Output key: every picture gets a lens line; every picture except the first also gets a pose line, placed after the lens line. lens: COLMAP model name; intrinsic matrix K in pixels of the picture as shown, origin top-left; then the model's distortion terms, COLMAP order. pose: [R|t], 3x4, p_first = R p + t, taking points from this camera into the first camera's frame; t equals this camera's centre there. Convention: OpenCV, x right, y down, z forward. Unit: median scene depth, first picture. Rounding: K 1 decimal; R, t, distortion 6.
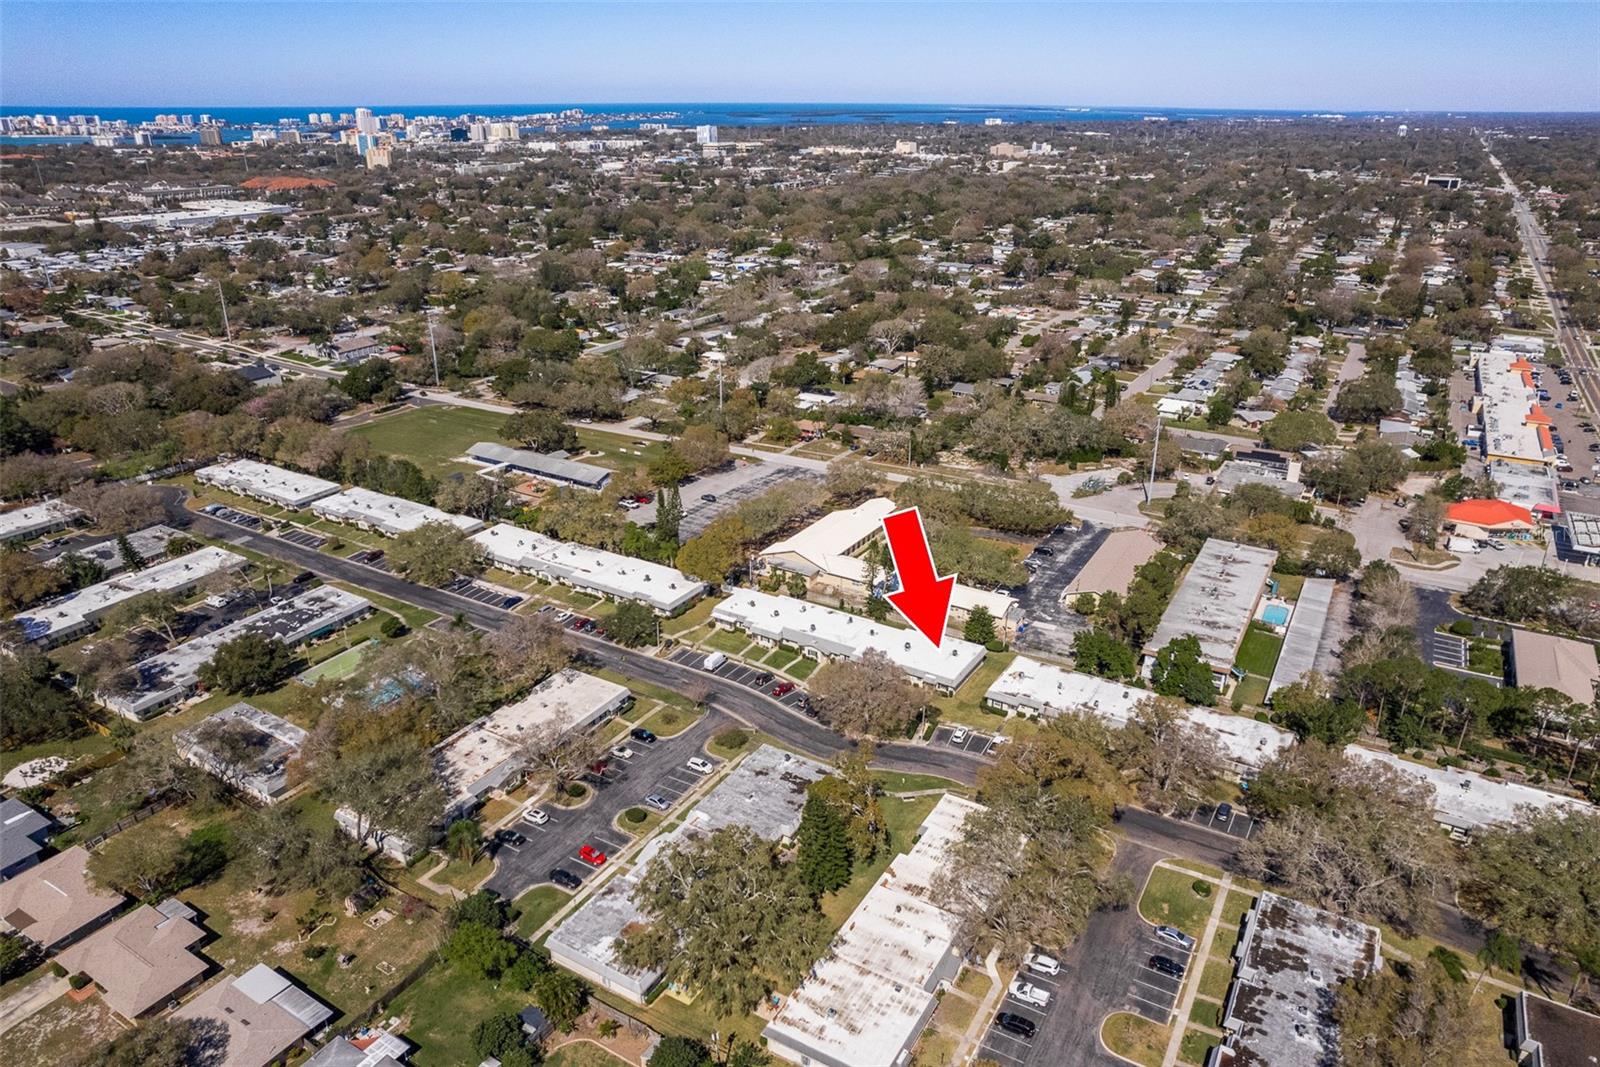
lens RADIAL K [[1048.4, 0, 803.9], [0, 1048.4, 550.6], [0, 0, 1]] dist [-0.087678, 0.069952]
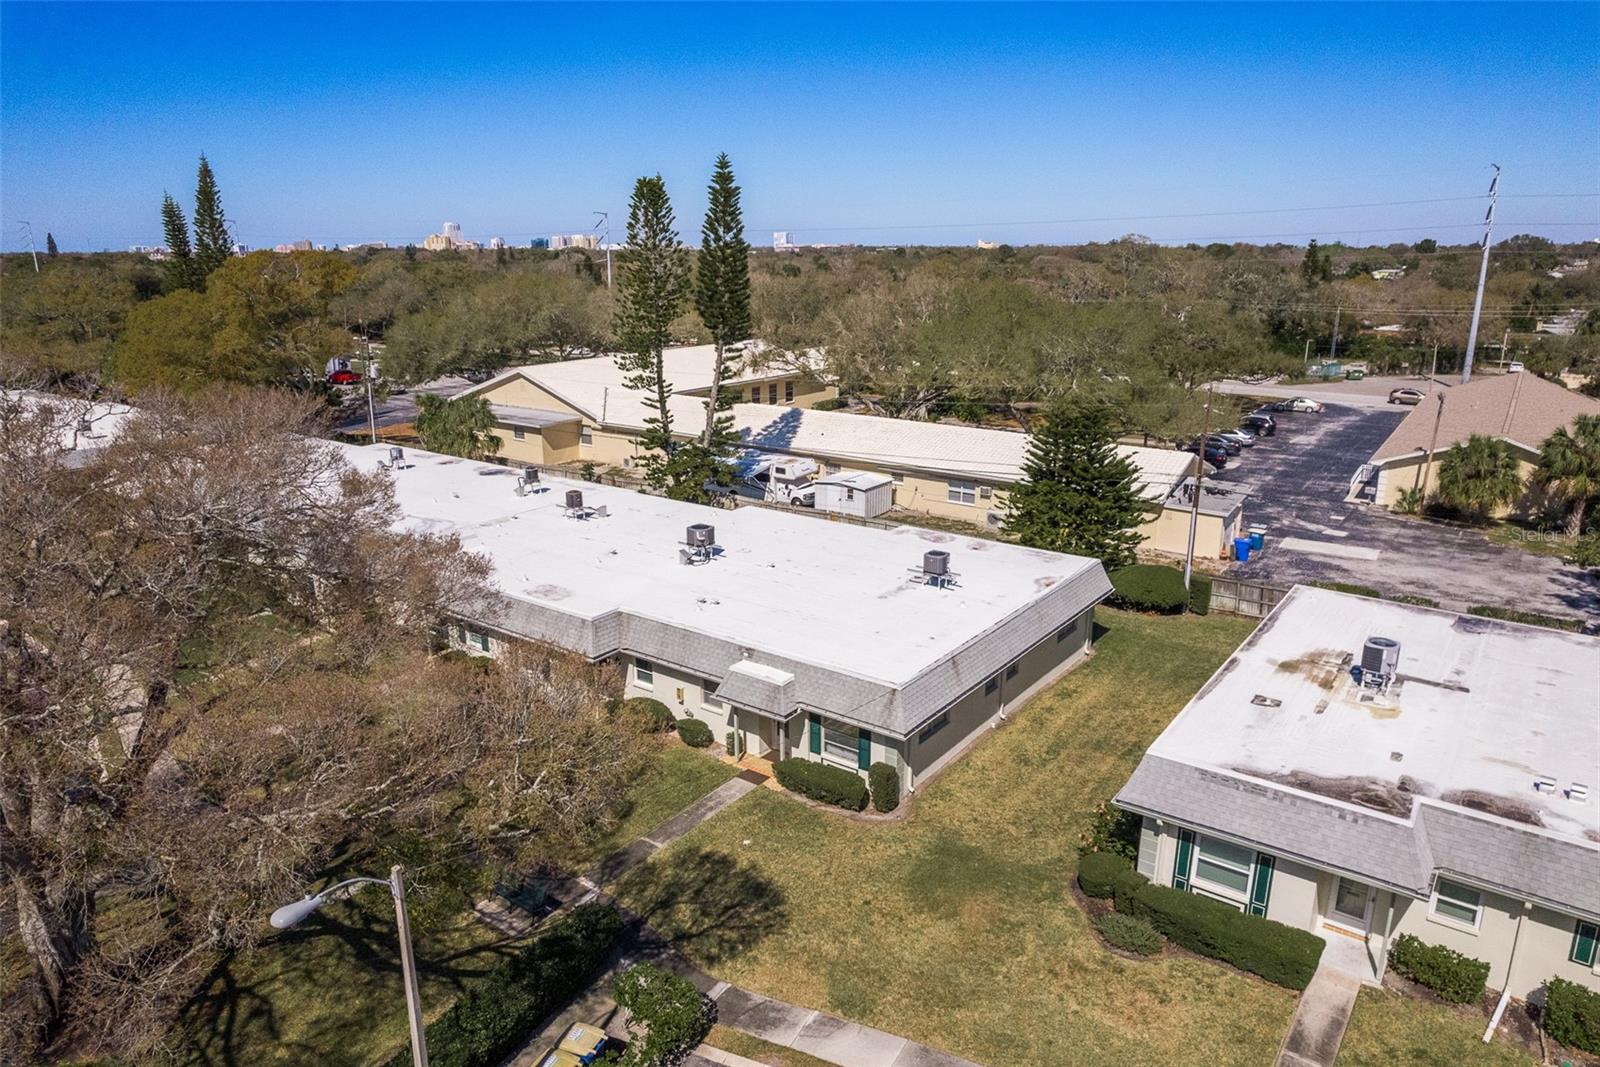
lens RADIAL K [[1048.4, 0, 803.9], [0, 1048.4, 550.6], [0, 0, 1]] dist [-0.087678, 0.069952]
pose [[0.996397, 0.018476, -0.082779, 0.110624], [-0.028781, 0.991729, -0.125080, 0.095898], [0.079784, 0.127012, 0.988687, 0.662626]]
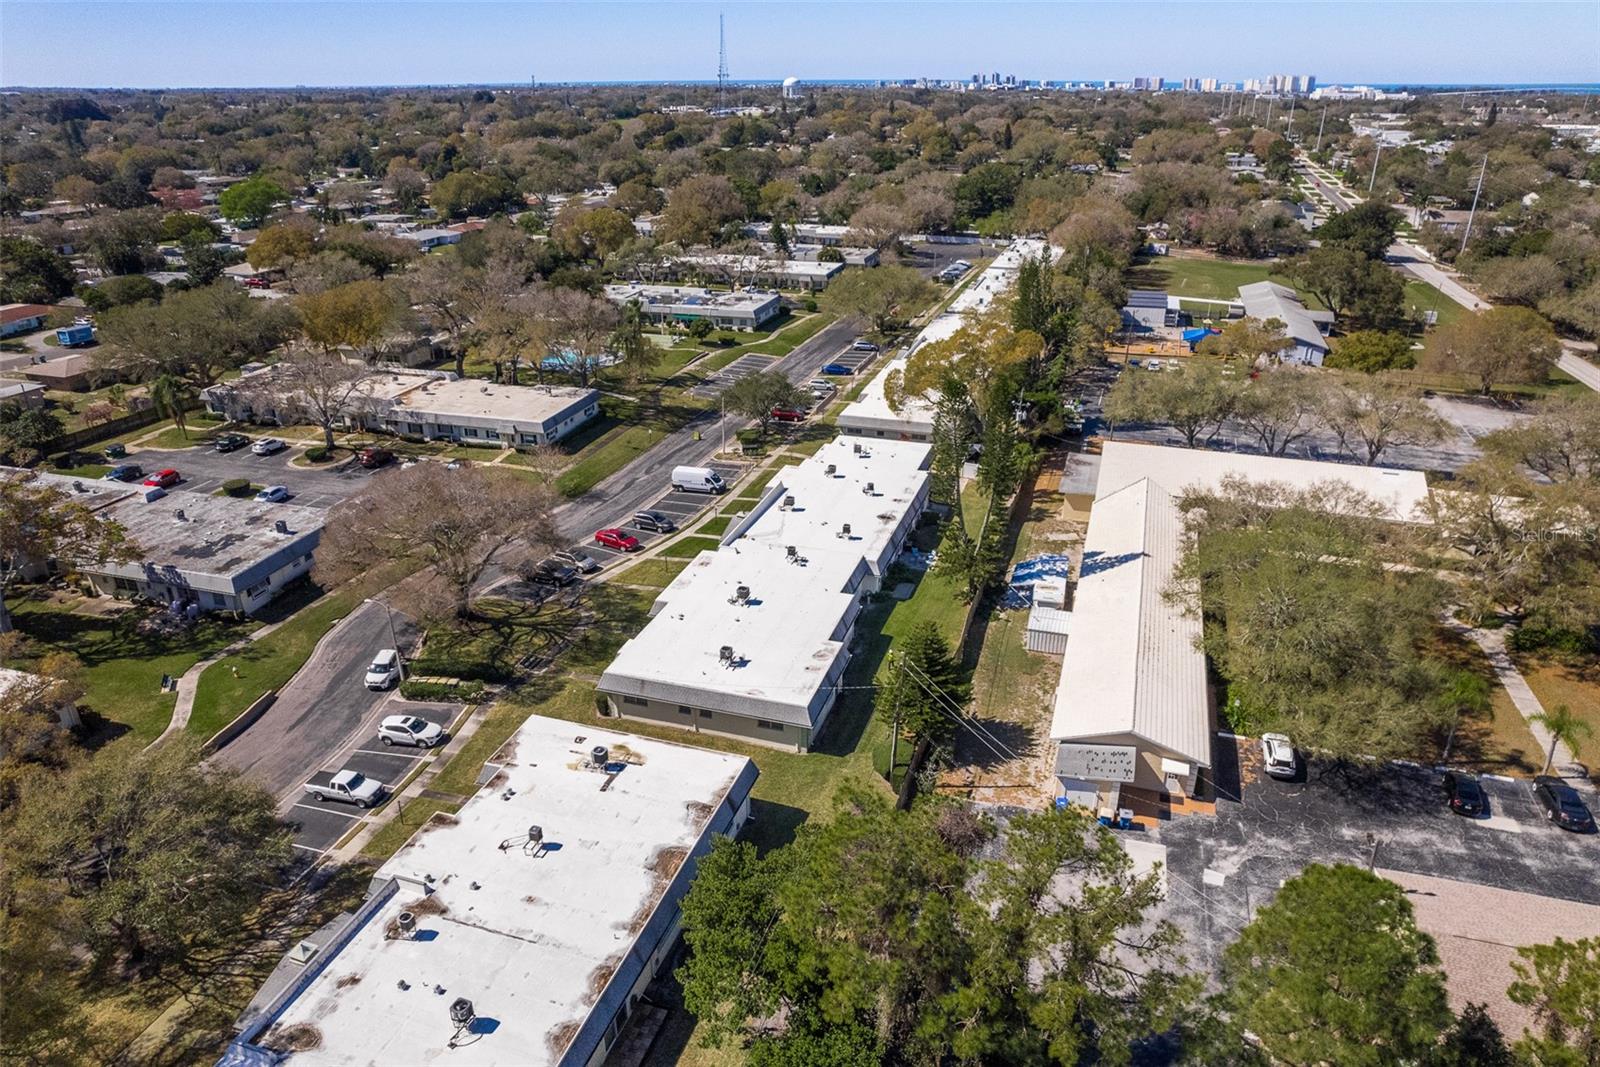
lens RADIAL K [[1053.8, 0, 804.8], [0, 1053.8, 544.3], [0, 0, 1]] dist [-0.091375, 0.077863]
pose [[0.241818, 0.395453, -0.886082, 0.371332], [-0.385956, 0.877036, 0.286086, -0.040749], [0.890260, 0.272808, 0.364710, 0.713072]]
